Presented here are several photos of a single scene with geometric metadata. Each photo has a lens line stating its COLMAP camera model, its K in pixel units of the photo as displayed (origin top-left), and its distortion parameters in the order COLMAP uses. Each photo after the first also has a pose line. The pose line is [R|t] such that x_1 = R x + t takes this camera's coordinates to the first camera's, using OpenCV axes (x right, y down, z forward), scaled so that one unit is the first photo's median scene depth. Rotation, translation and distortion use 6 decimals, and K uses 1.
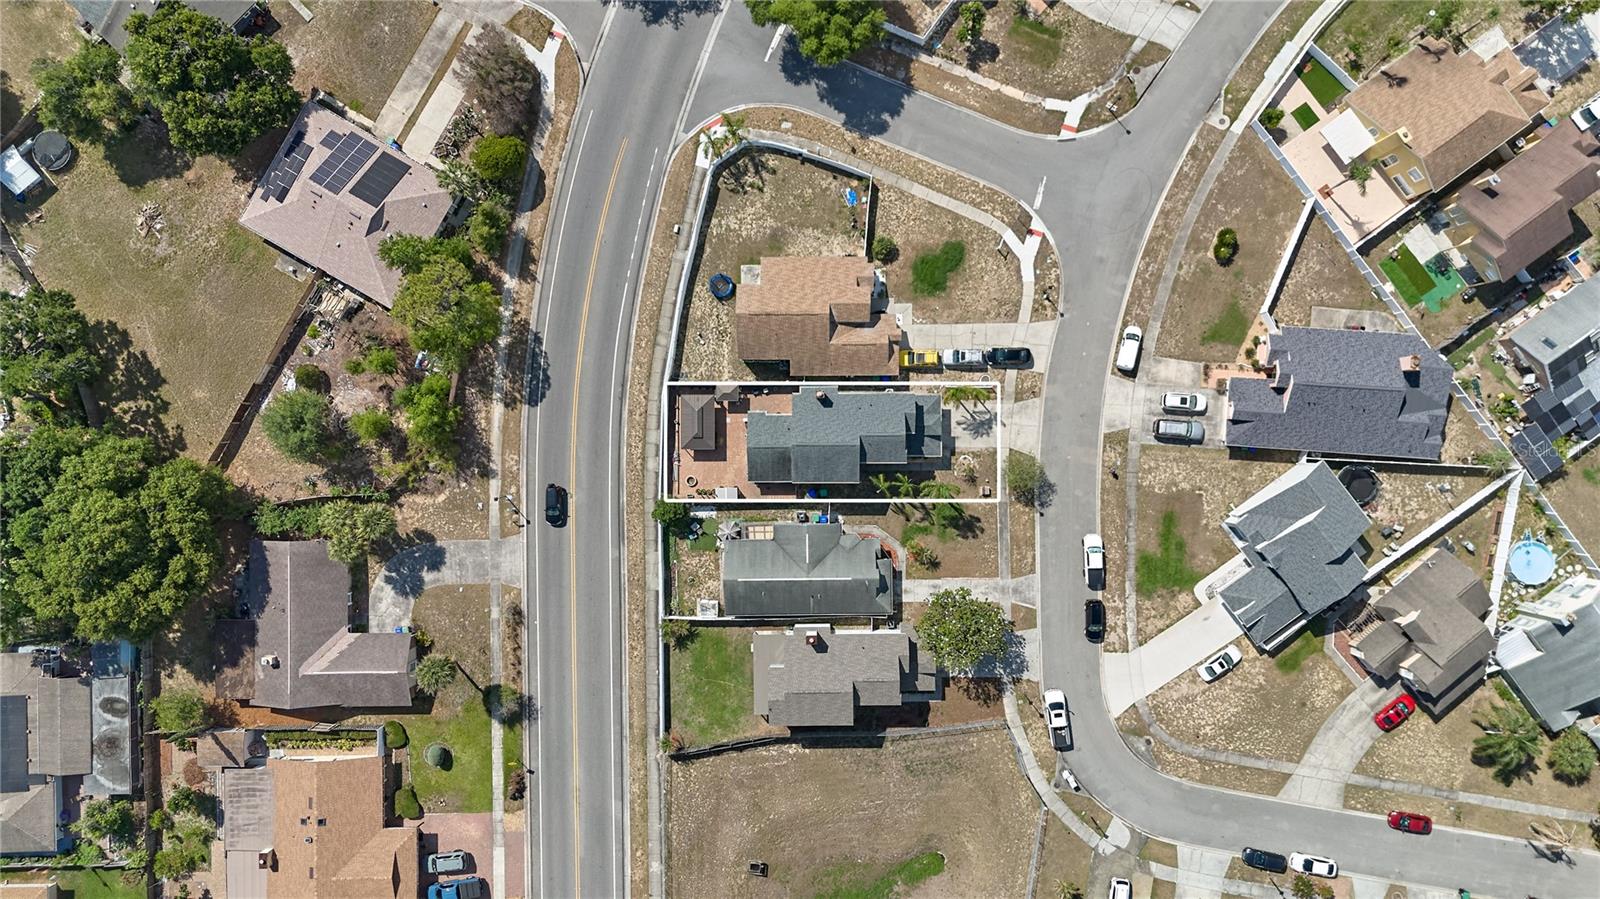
lens RADIAL K [[1122.7, 0, 795.0], [0, 1122.7, 450.1], [0, 0, 1]] dist [0.040066, -0.024439]
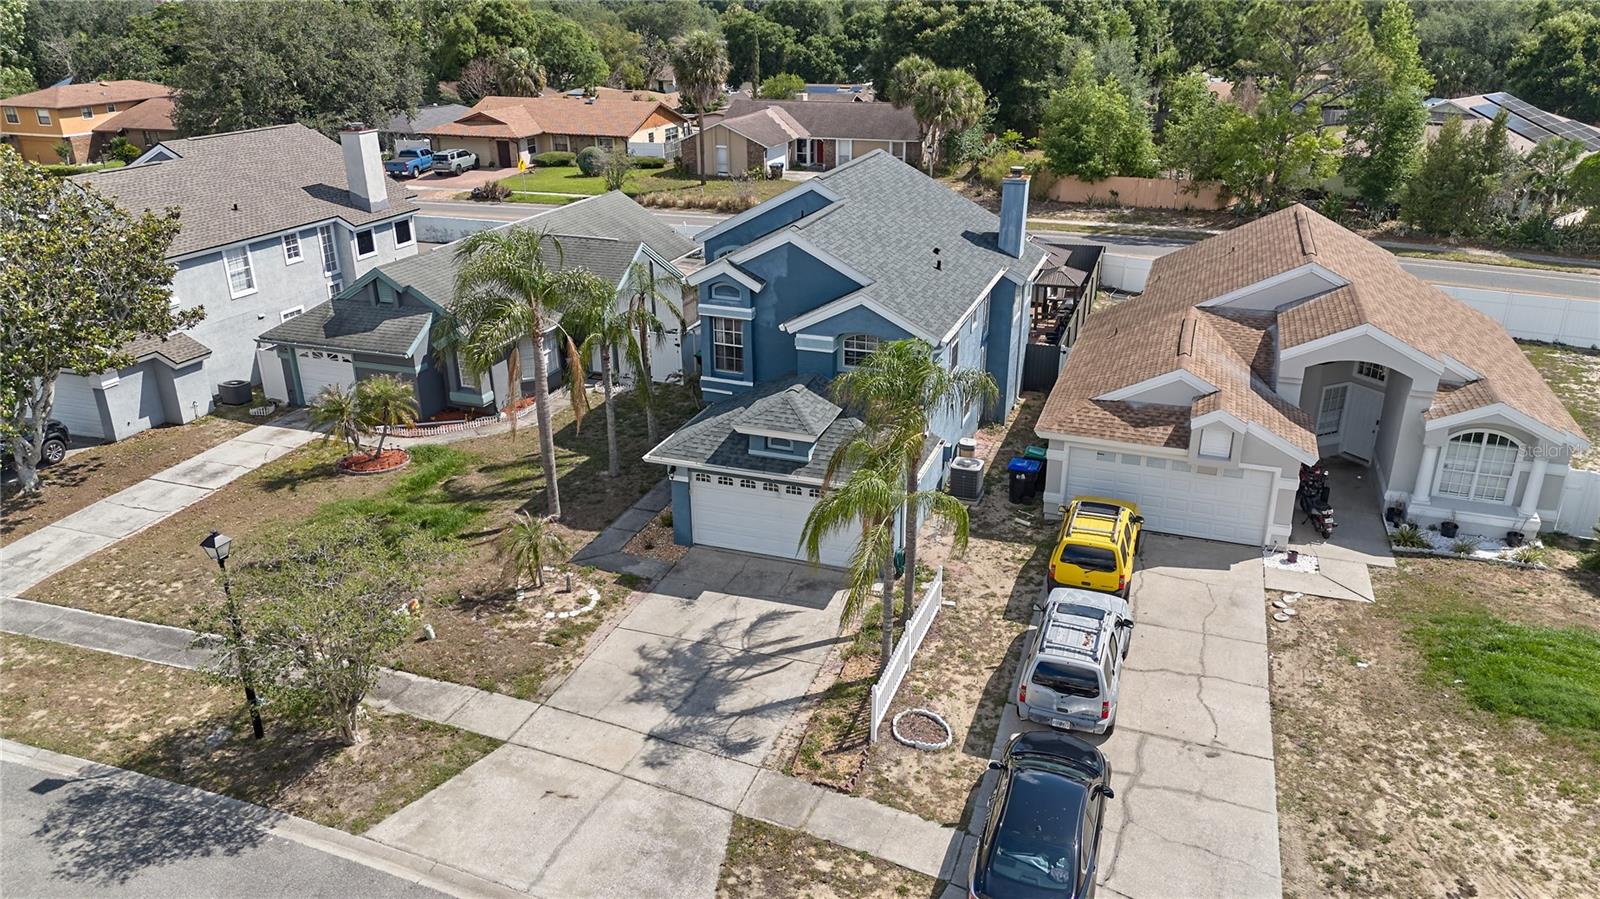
lens RADIAL K [[1122.7, 0, 796.5], [0, 1122.7, 460.9], [0, 0, 1]] dist [0.040066, -0.024439]
pose [[-0.338345, 0.393402, -0.854843, 0.307667], [-0.940964, -0.131372, 0.311974, -0.092793], [0.010428, 0.909932, 0.414627, 0.890464]]
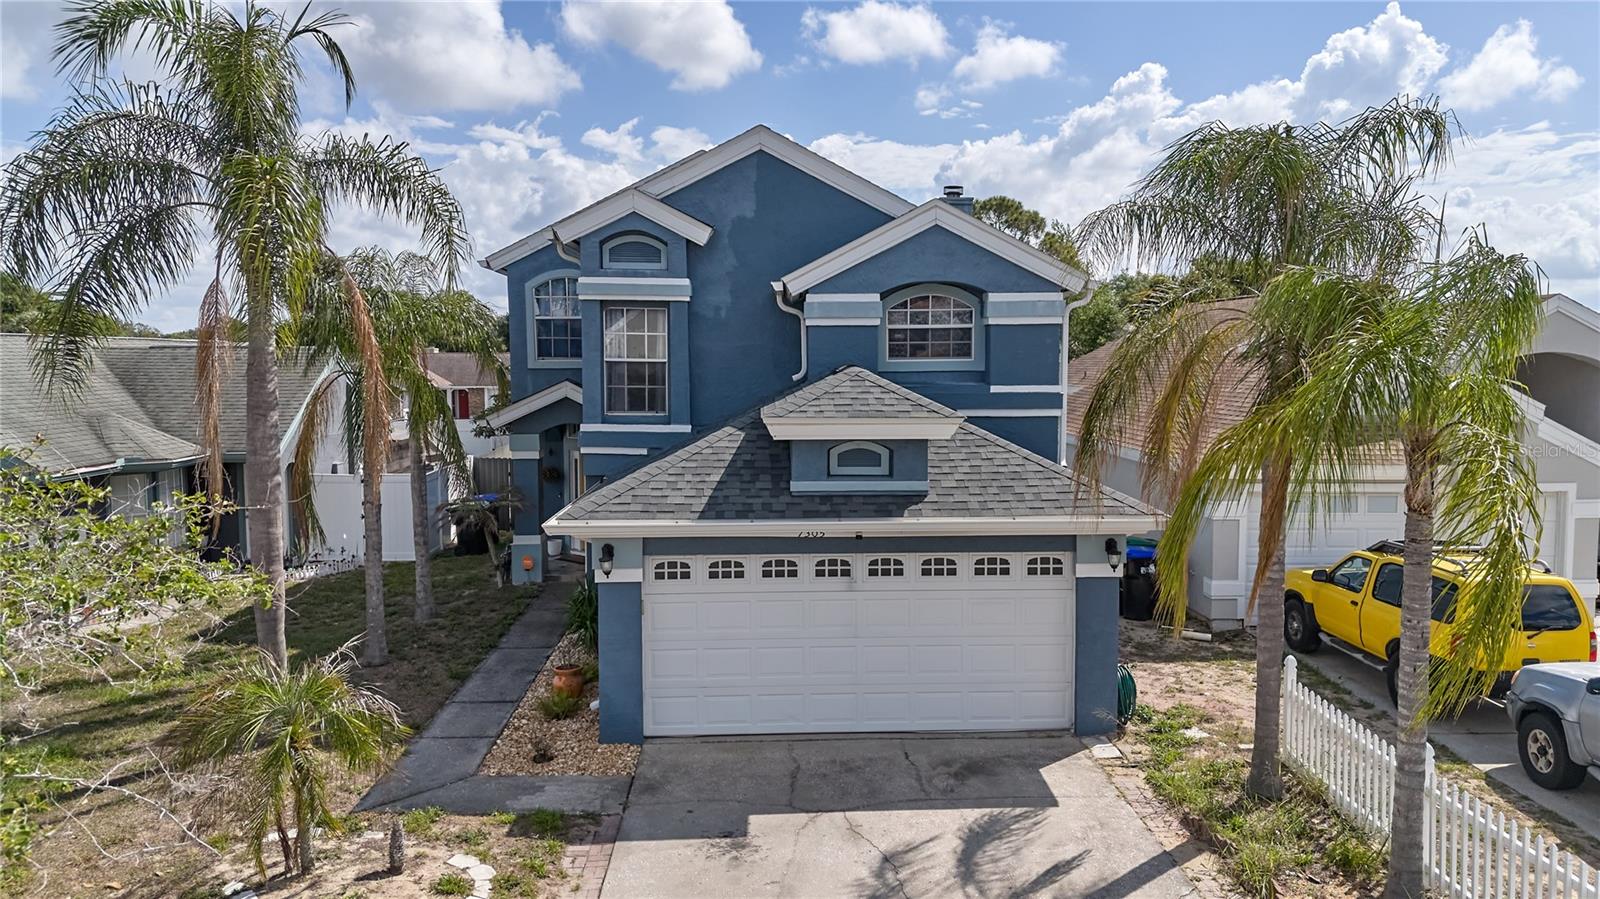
lens RADIAL K [[1122.7, 0, 794.1], [0, 1122.7, 436.8], [0, 0, 1]] dist [0.040066, -0.024439]
pose [[0.036848, 0.099830, -0.994322, 0.222871], [-0.999314, 0.000003, -0.037033, -0.012614], [-0.003694, 0.995005, 0.099761, 0.964520]]
